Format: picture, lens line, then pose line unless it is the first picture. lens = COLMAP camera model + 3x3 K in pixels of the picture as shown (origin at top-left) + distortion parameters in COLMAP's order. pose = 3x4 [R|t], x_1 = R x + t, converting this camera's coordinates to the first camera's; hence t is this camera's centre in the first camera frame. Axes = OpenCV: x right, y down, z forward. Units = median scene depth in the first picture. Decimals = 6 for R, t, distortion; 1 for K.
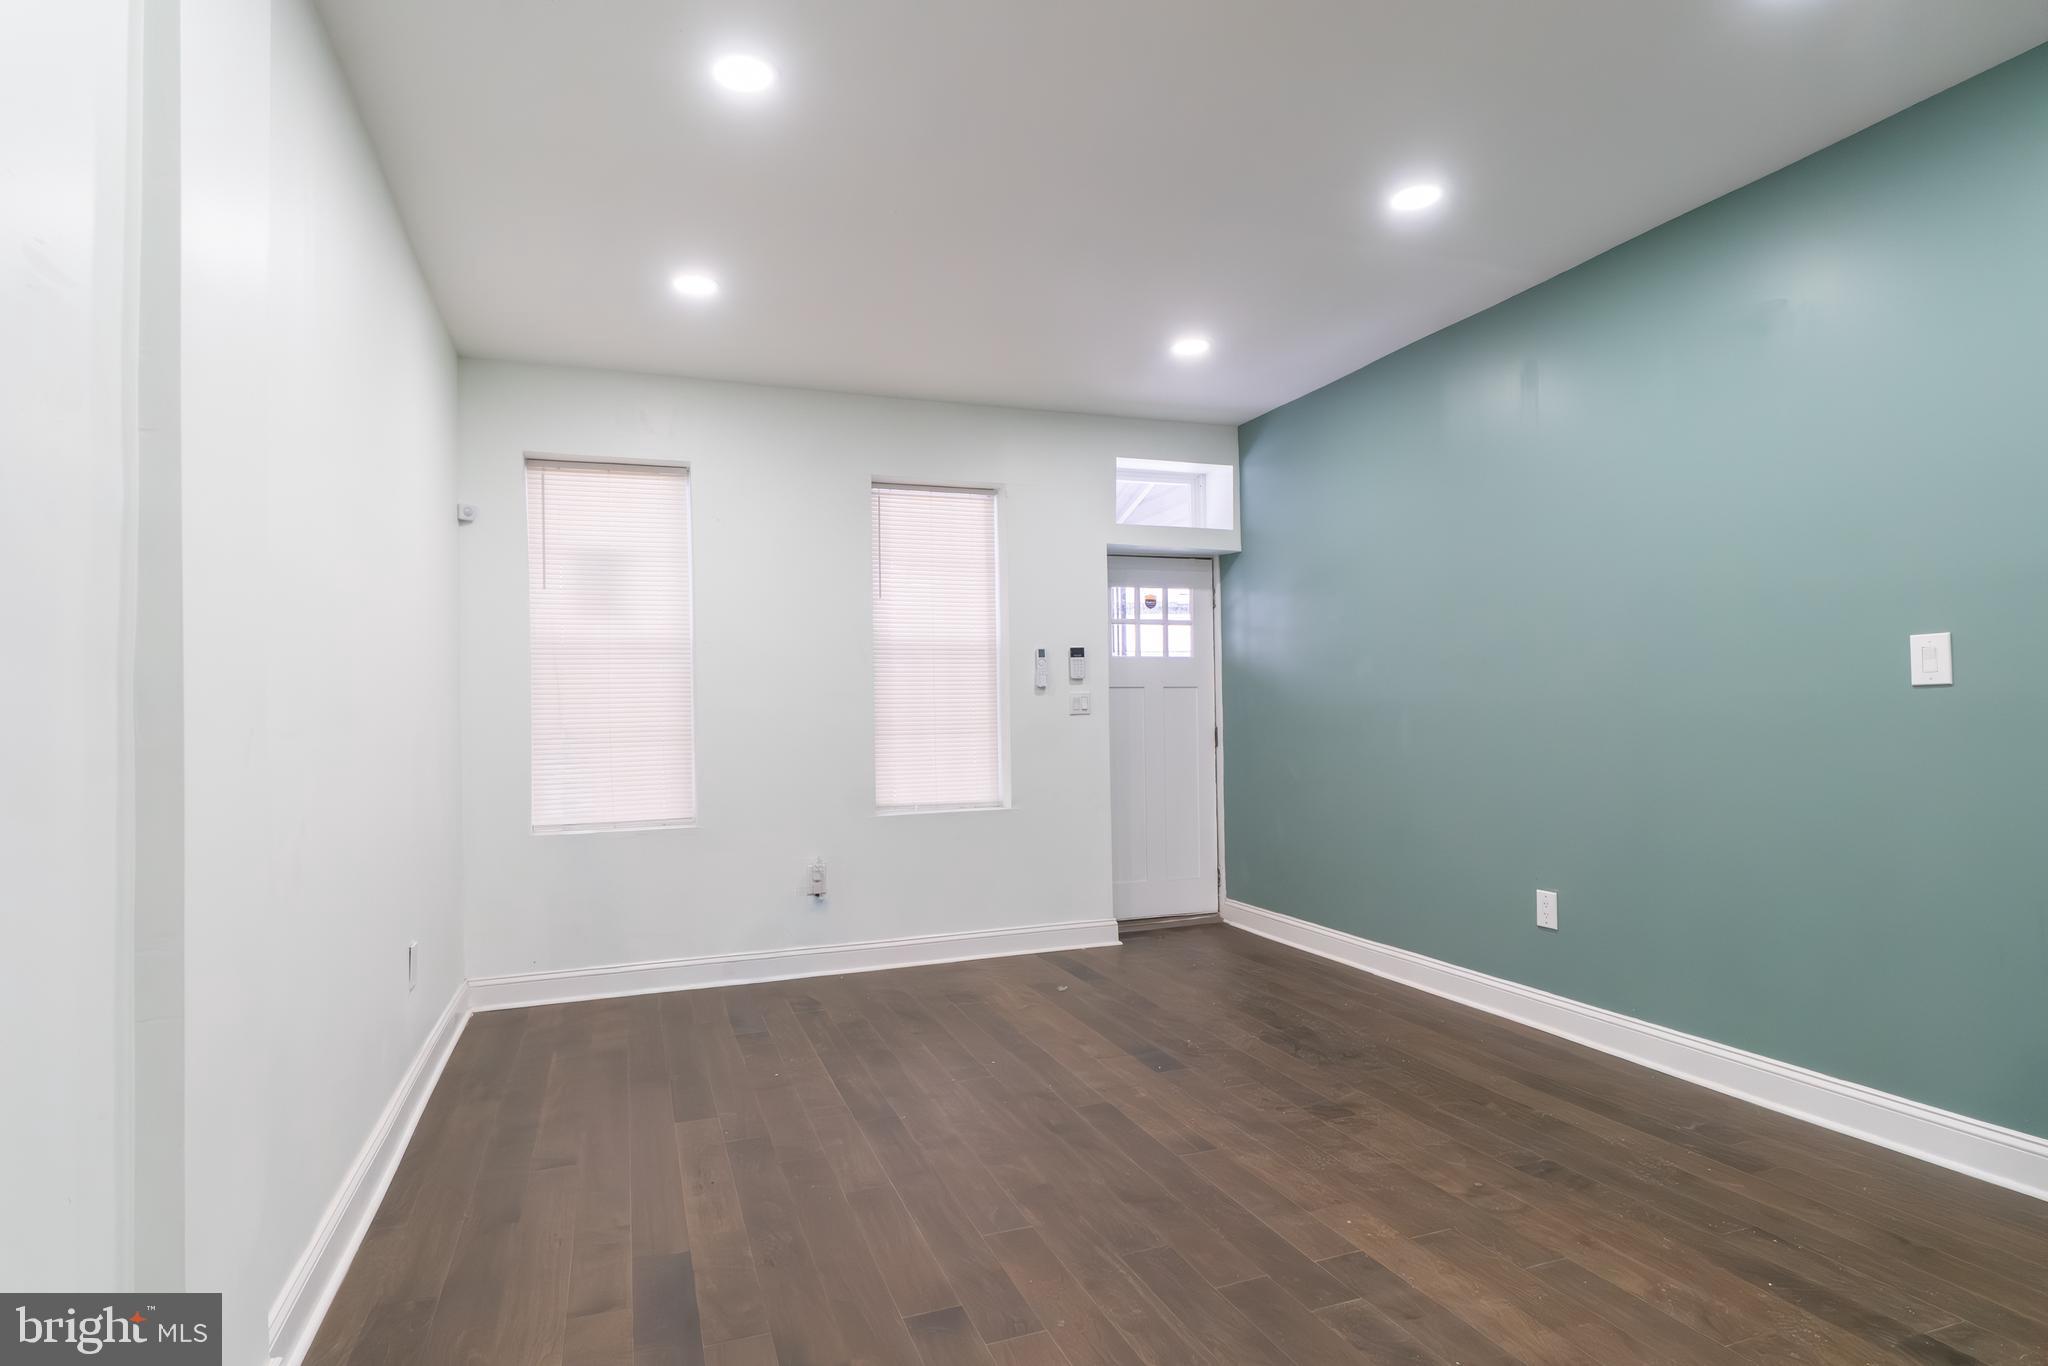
lens RADIAL K [[1083.7, 0, 1037.7], [0, 1083.7, 700.6], [0, 0, 1]] dist [0.005941, -0.003120]
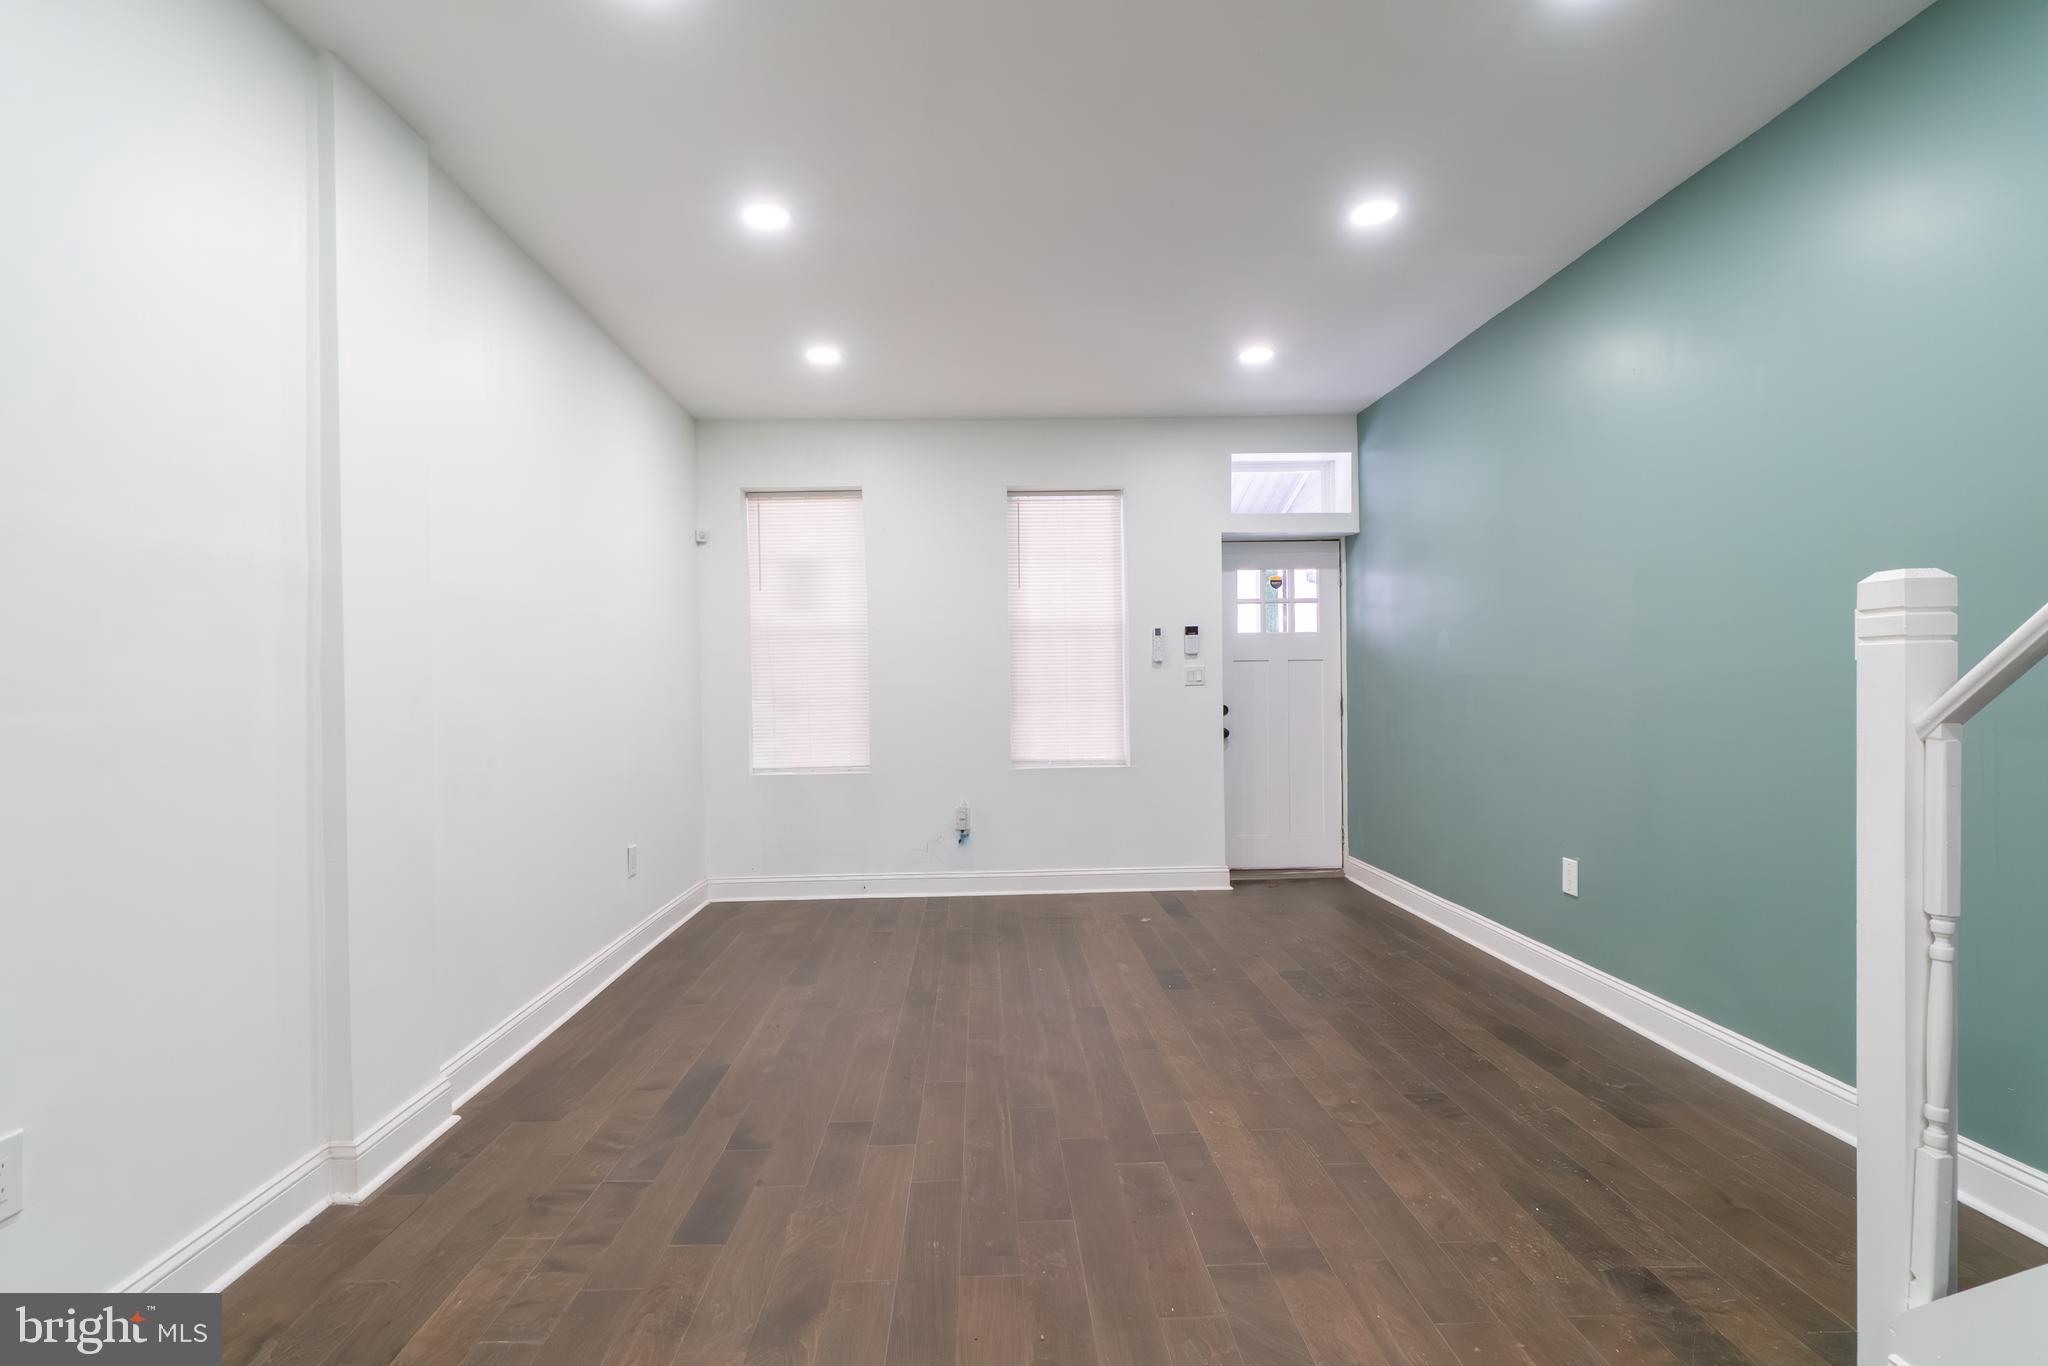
lens RADIAL K [[1004.1, 0, 1027.4], [0, 1004.1, 701.5], [0, 0, 1]] dist [0.005529, -0.004876]
pose [[0.945204, 0.007717, -0.326390, 0.253541], [0.003068, 0.999467, 0.032514, -0.005802], [0.326467, -0.031734, 0.944676, -0.056668]]
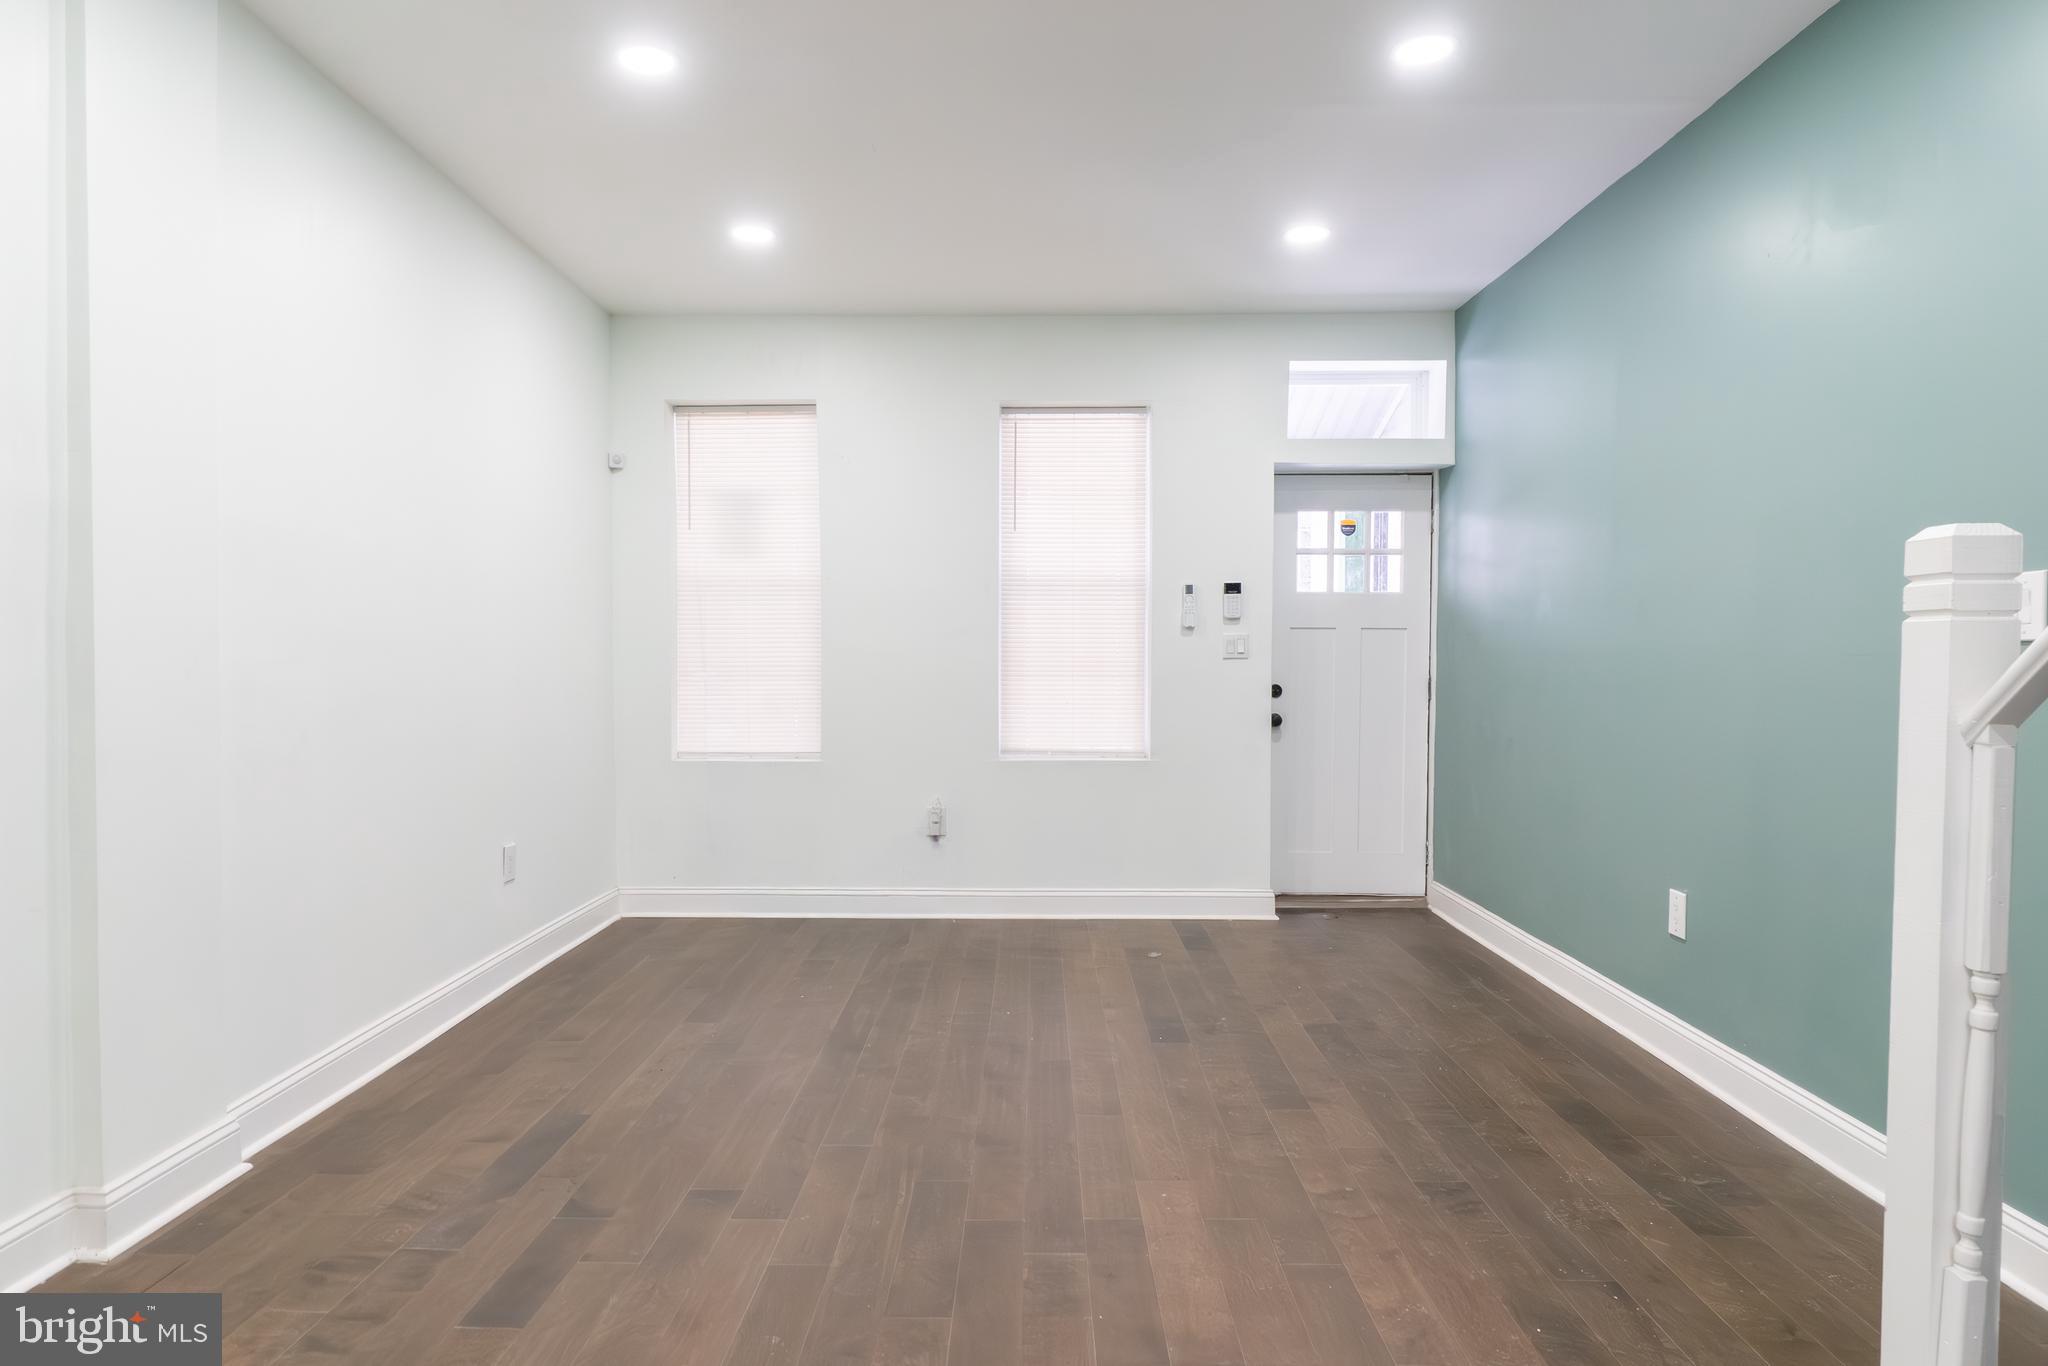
lens RADIAL K [[1283.8, 0, 1038.1], [0, 1283.8, 699.8], [0, 0, 1]] dist [0.000594, -0.001686]
pose [[0.927292, 0.032044, -0.372965, 0.329940], [-0.013495, 0.998543, 0.052239, -0.007021], [0.374096, -0.043408, 0.926374, -0.038817]]
